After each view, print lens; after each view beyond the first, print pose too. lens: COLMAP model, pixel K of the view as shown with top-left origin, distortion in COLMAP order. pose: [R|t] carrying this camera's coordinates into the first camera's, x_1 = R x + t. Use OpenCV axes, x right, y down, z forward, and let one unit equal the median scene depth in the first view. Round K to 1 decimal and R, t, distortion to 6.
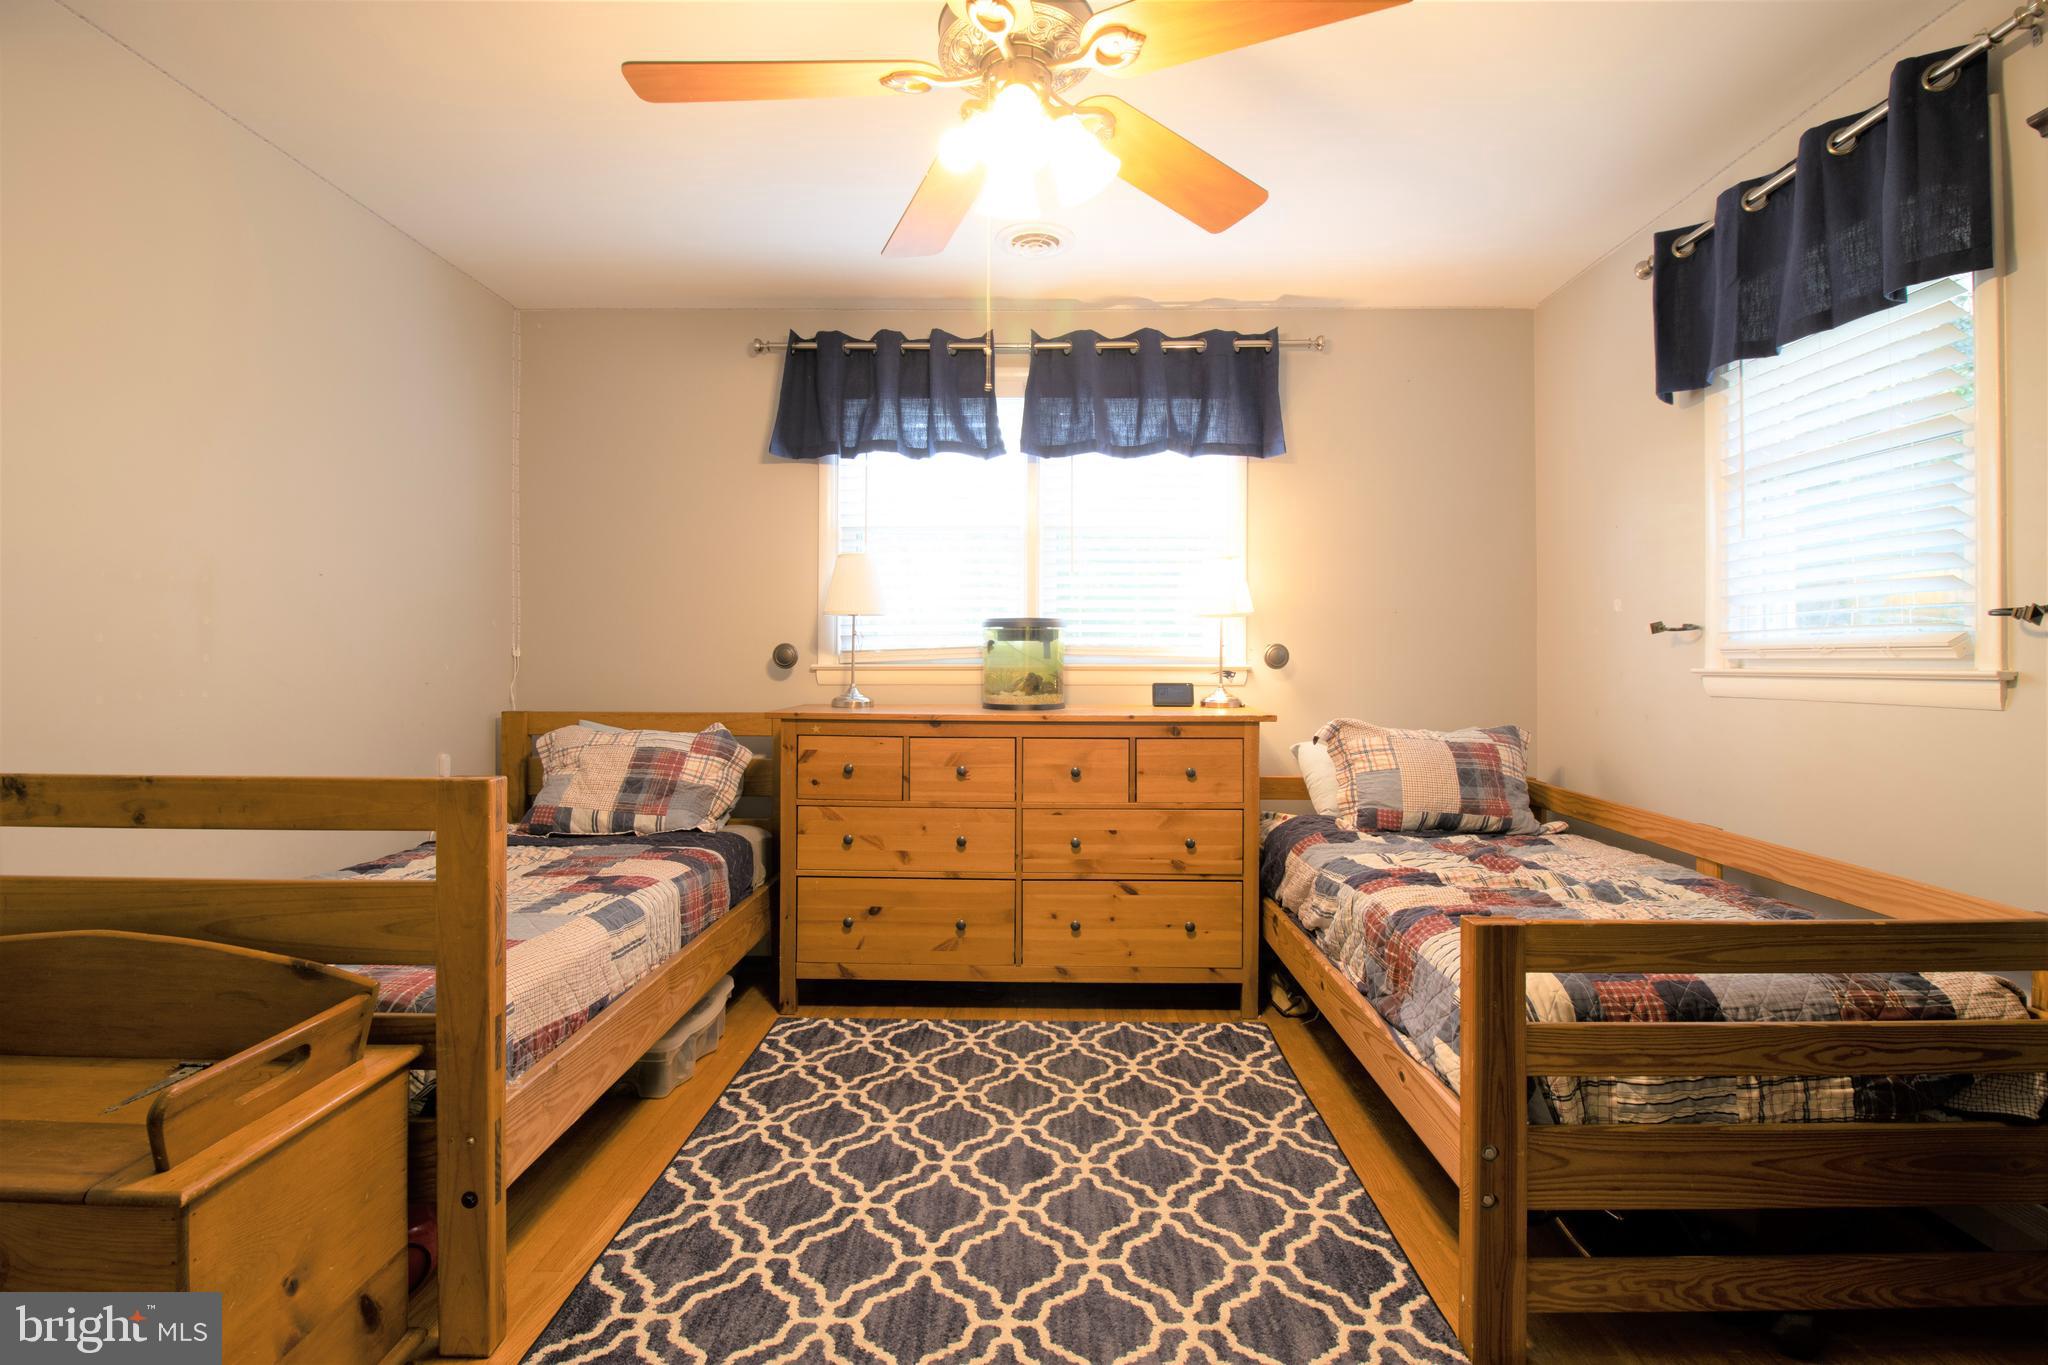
lens RADIAL K [[968.9, 0, 1034.5], [0, 968.9, 650.5], [0, 0, 1]] dist [0.001746, -0.015268]
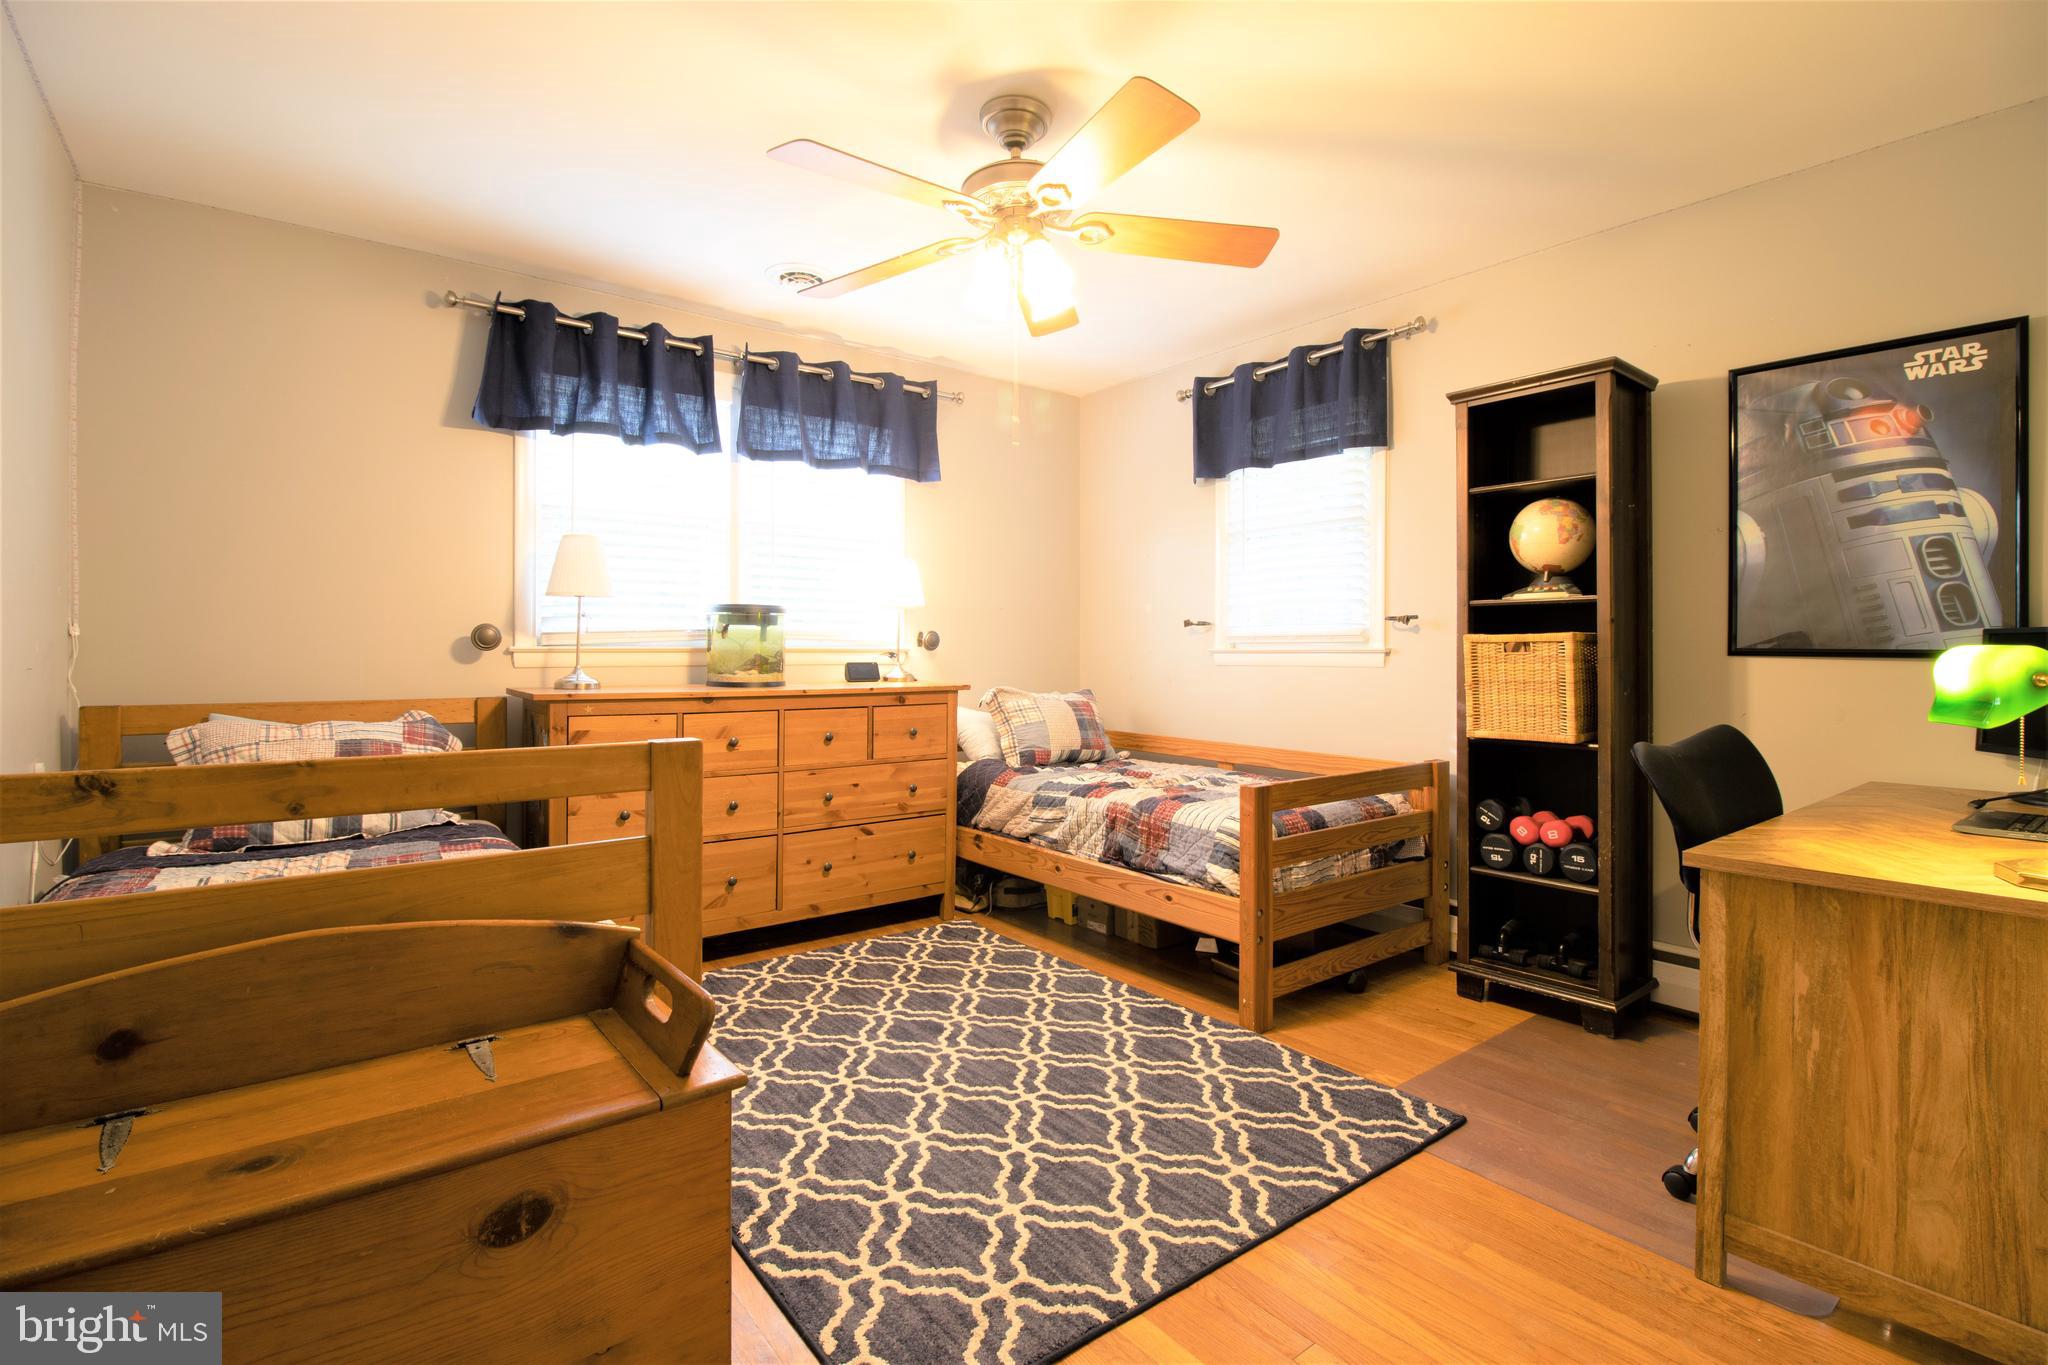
lens RADIAL K [[949.4, 0, 1029.9], [0, 949.4, 651.7], [0, 0, 1]] dist [0.000531, -0.013615]
pose [[0.779788, -0.001486, 0.626042, -0.488217], [-0.005880, 0.999936, 0.009697, 0.008954], [-0.626016, -0.011243, 0.779729, -0.053285]]
